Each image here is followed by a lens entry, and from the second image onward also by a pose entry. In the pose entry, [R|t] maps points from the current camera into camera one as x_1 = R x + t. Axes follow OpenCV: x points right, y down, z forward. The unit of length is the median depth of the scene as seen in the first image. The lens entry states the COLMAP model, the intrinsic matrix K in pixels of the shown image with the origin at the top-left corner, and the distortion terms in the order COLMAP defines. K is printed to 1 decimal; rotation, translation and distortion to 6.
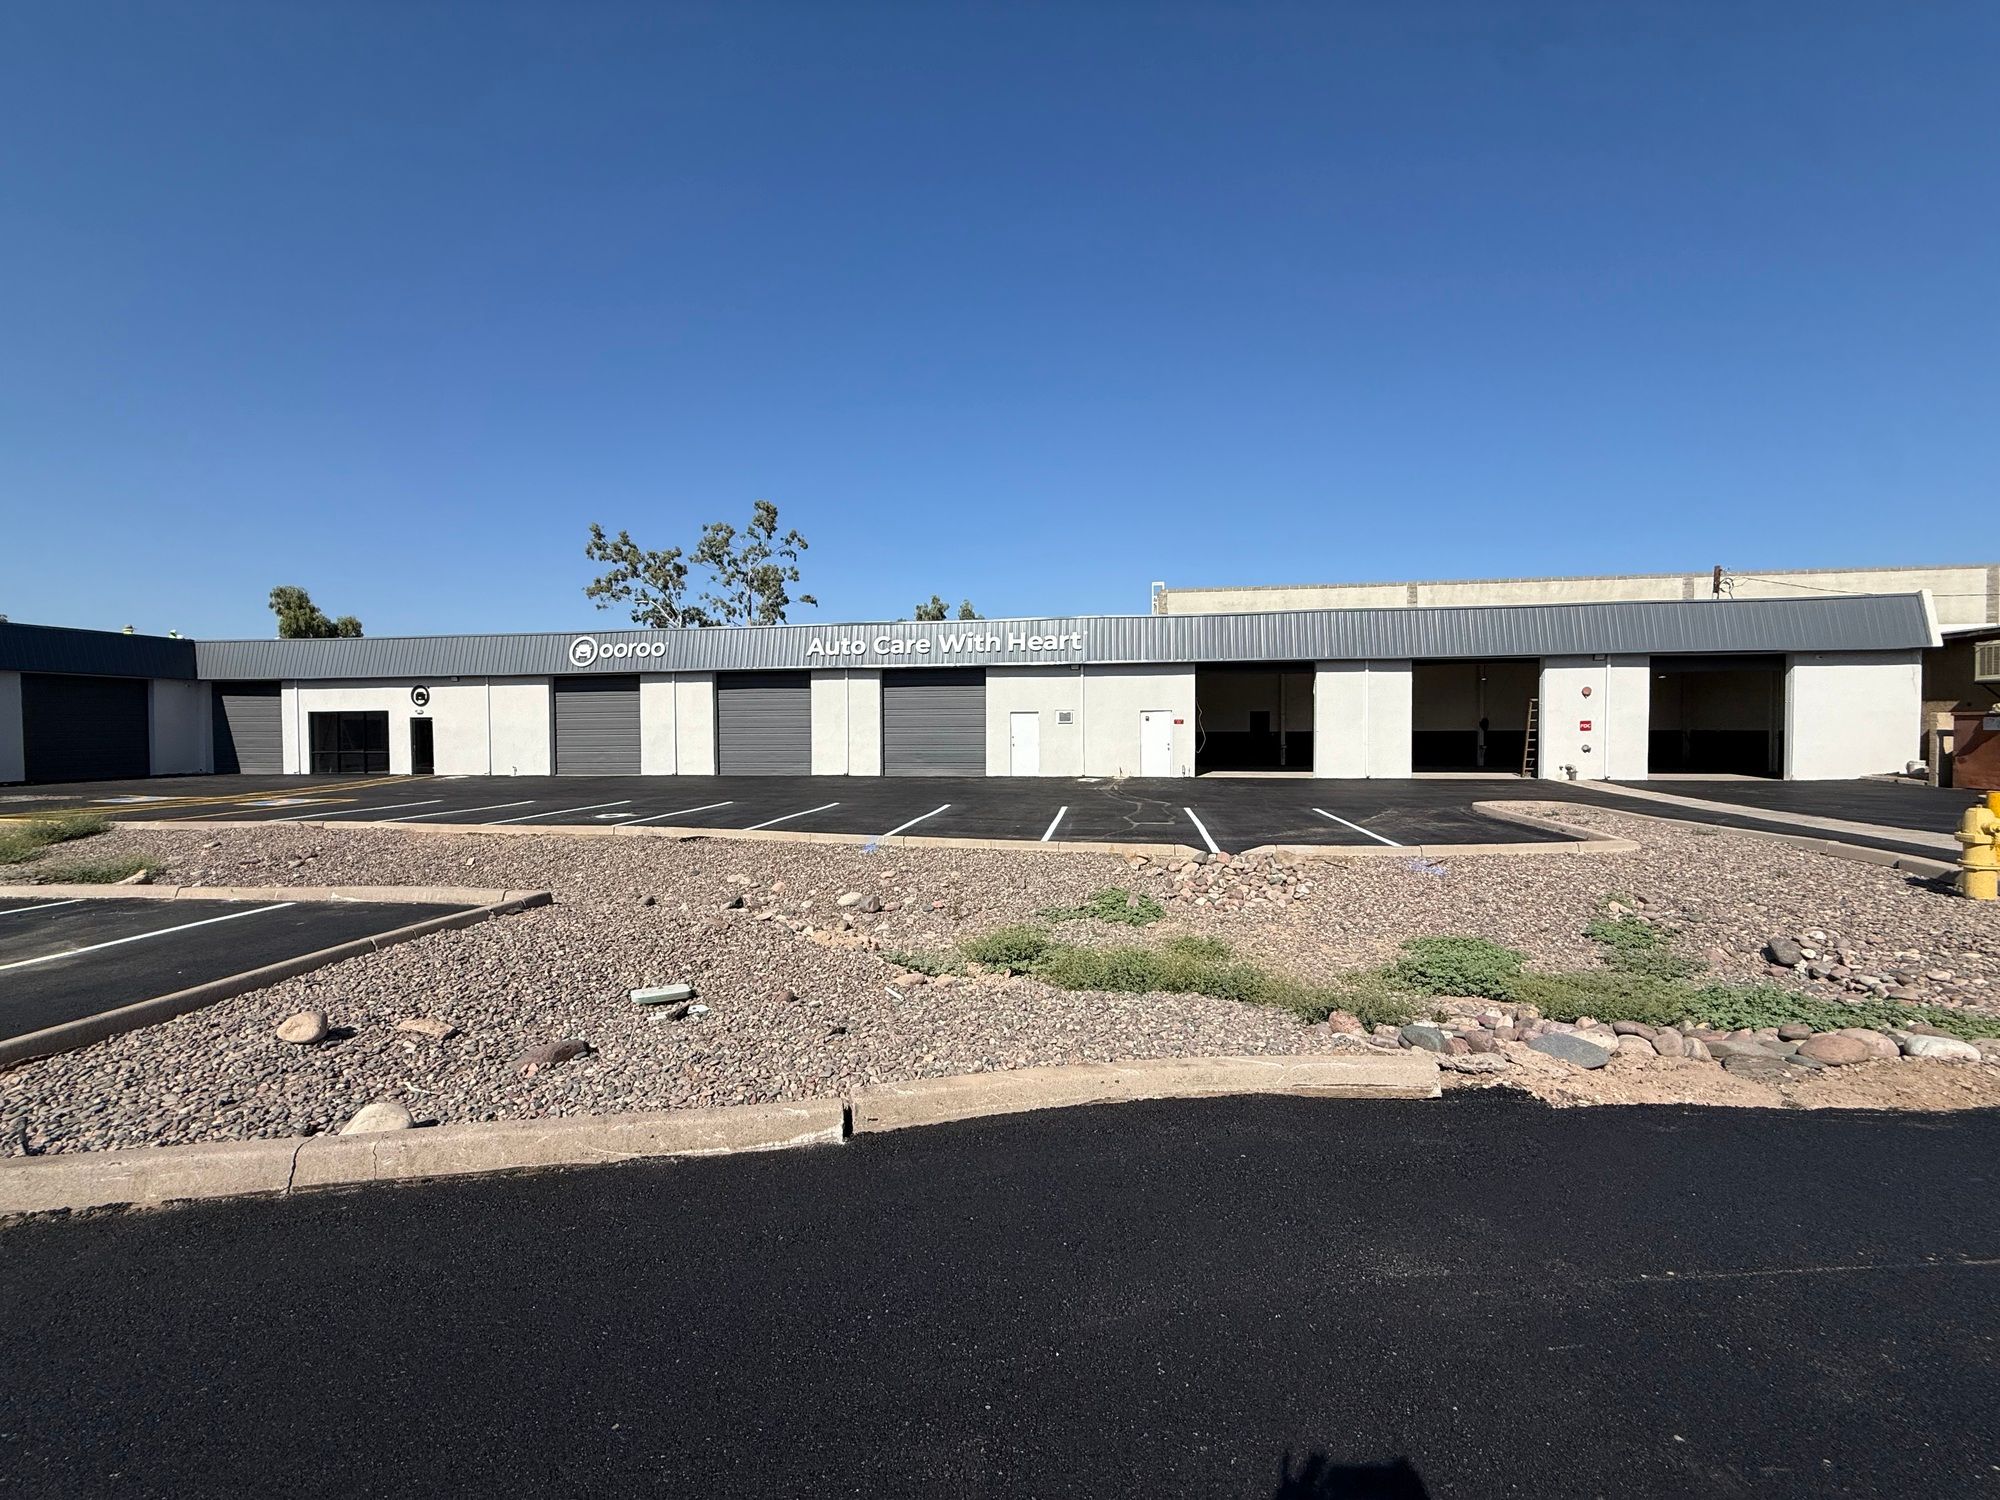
lens RADIAL K [[801.4, 0, 997.1], [0, 801.4, 746.5], [0, 0, 1]] dist [-0.000022, -0.000737]
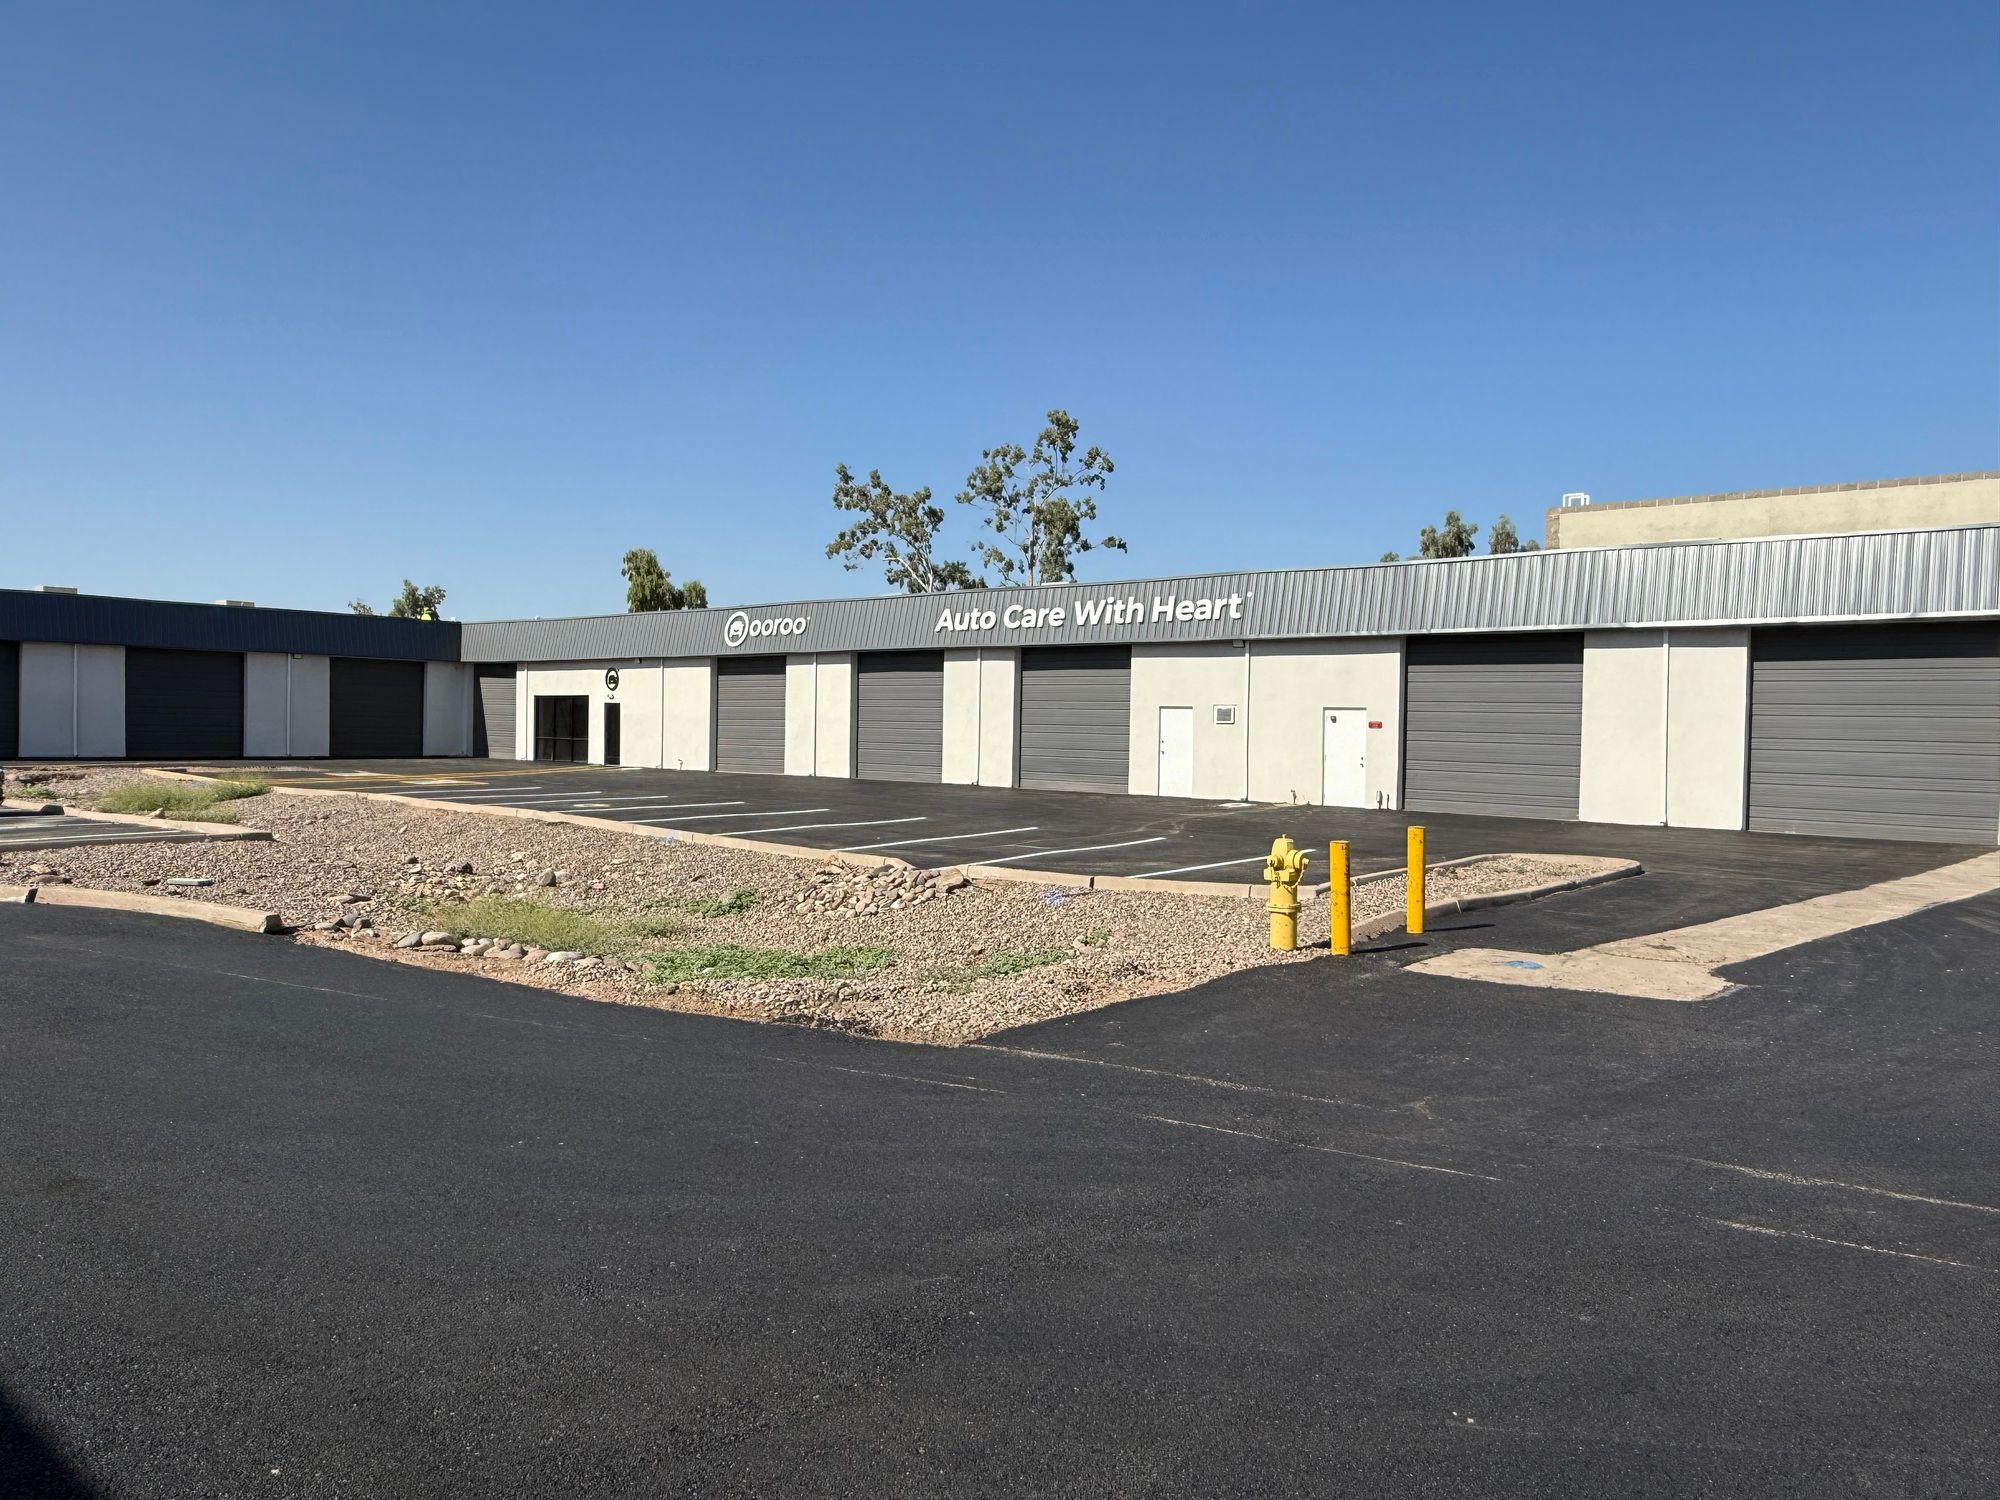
lens RADIAL K [[1324.7, 0, 1007.1], [0, 1324.7, 753.8], [0, 0, 1]] dist [-0.000208, 0.000278]
pose [[0.863597, 0.033083, -0.503096, 0.496117], [-0.034537, 0.999383, 0.006432, -0.003471], [0.502998, 0.011821, 0.864207, -0.097673]]
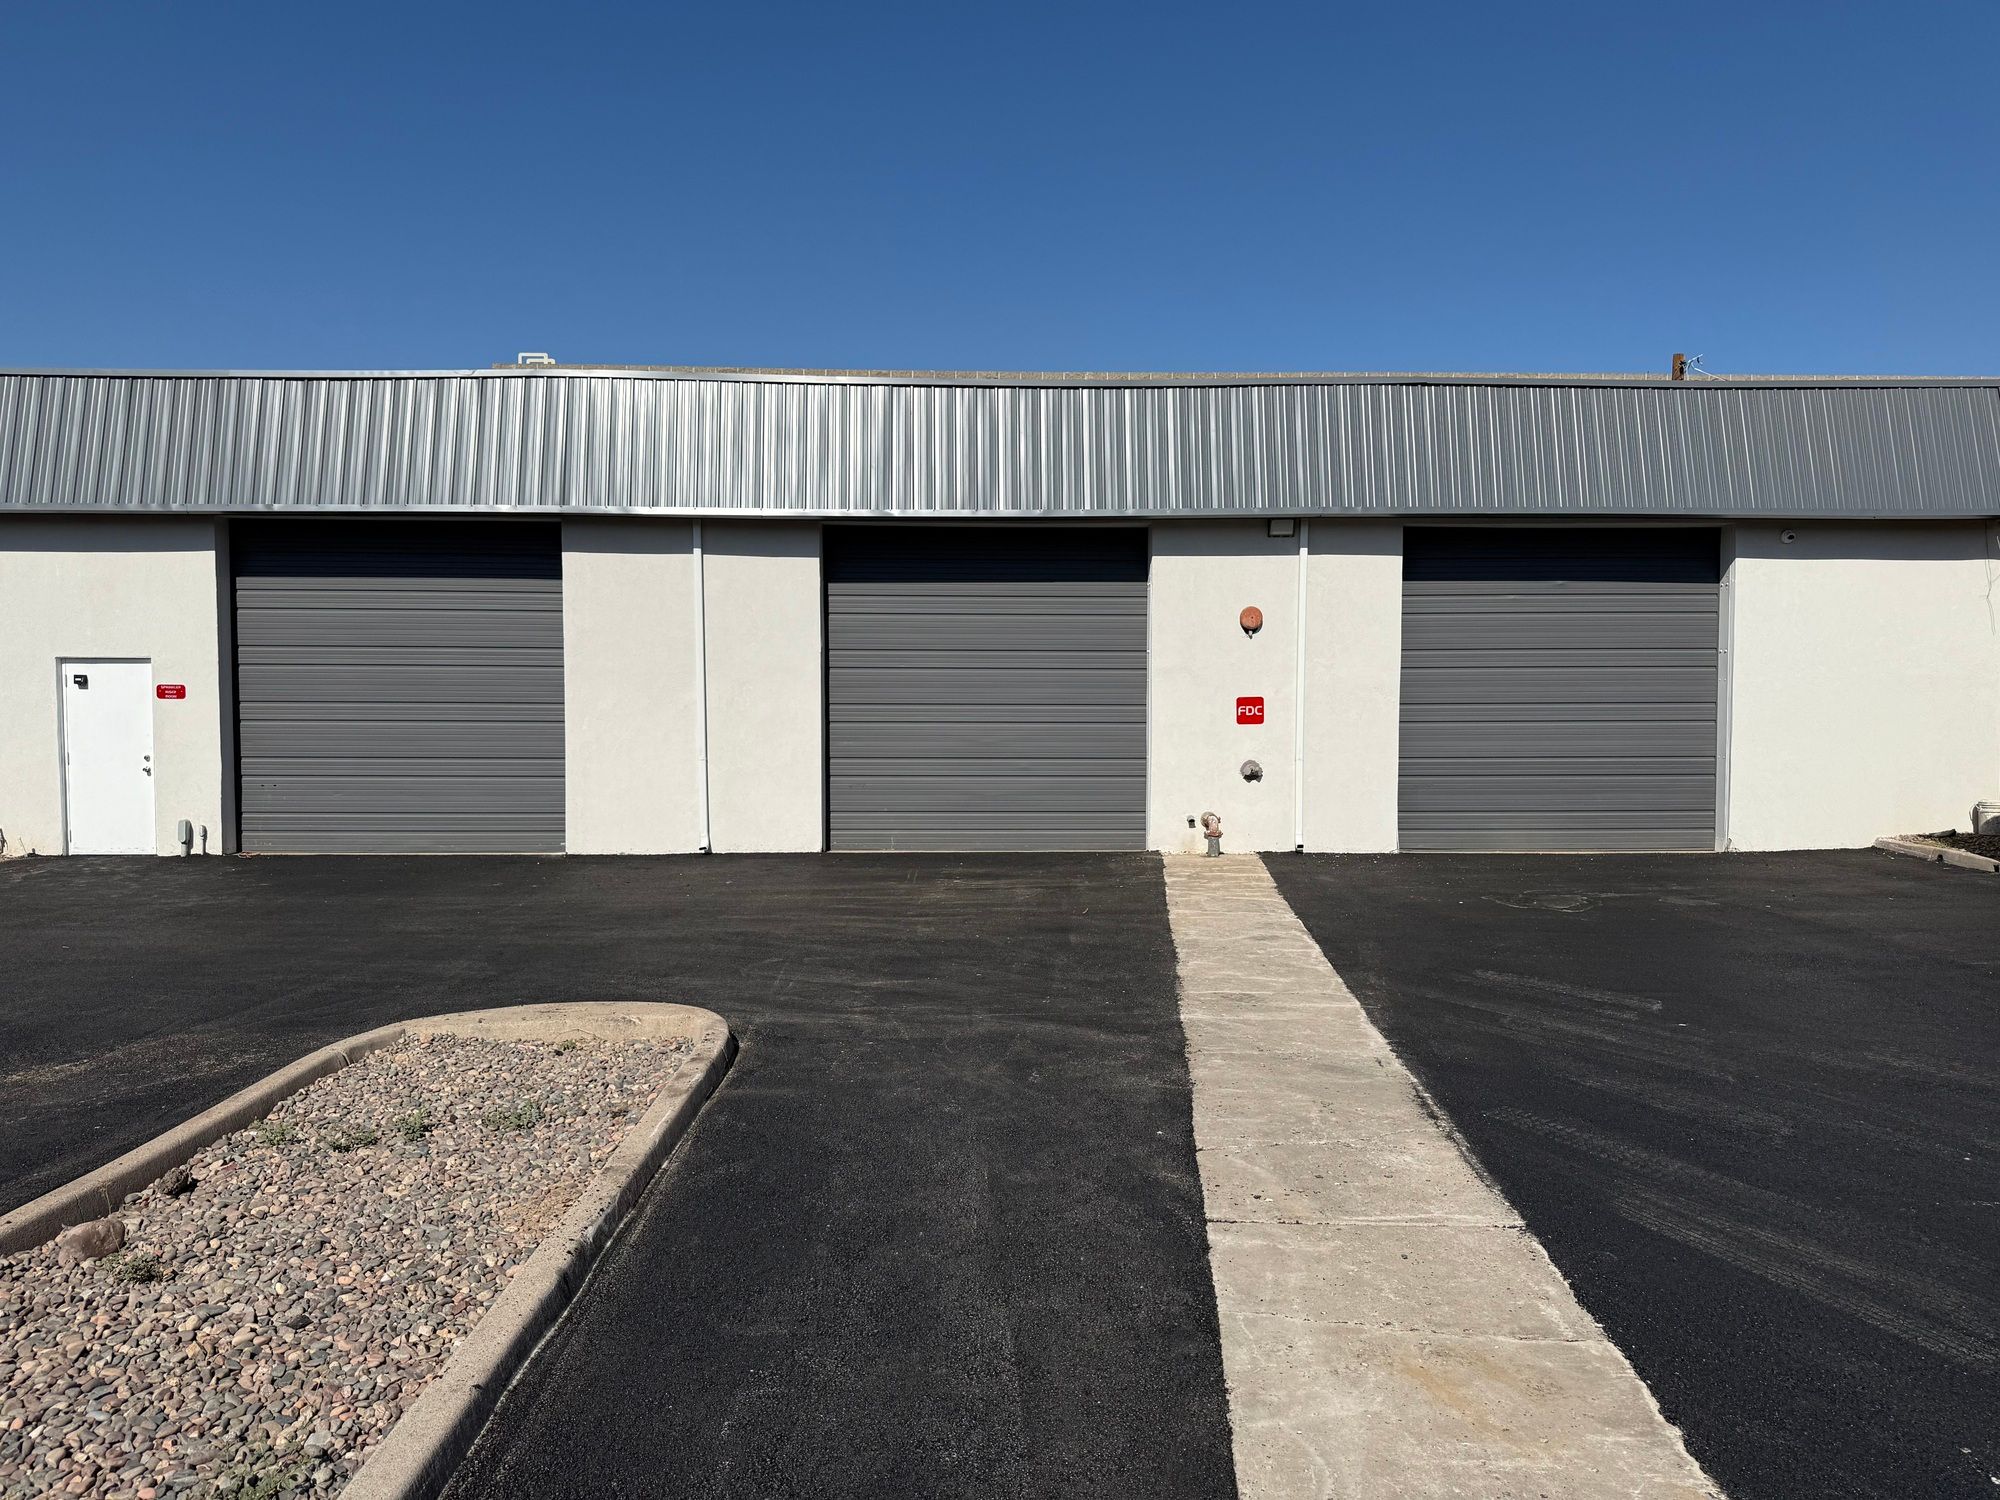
lens RADIAL K [[1406.3, 0, 1013.4], [0, 1406.3, 755.5], [0, 0, 1]] dist [0.066498, -0.097502]
pose [[0.981152, -0.002082, 0.193228, 0.441718], [-0.001346, 0.999844, 0.017608, -0.014320], [-0.193235, -0.017536, 0.980996, 0.329529]]
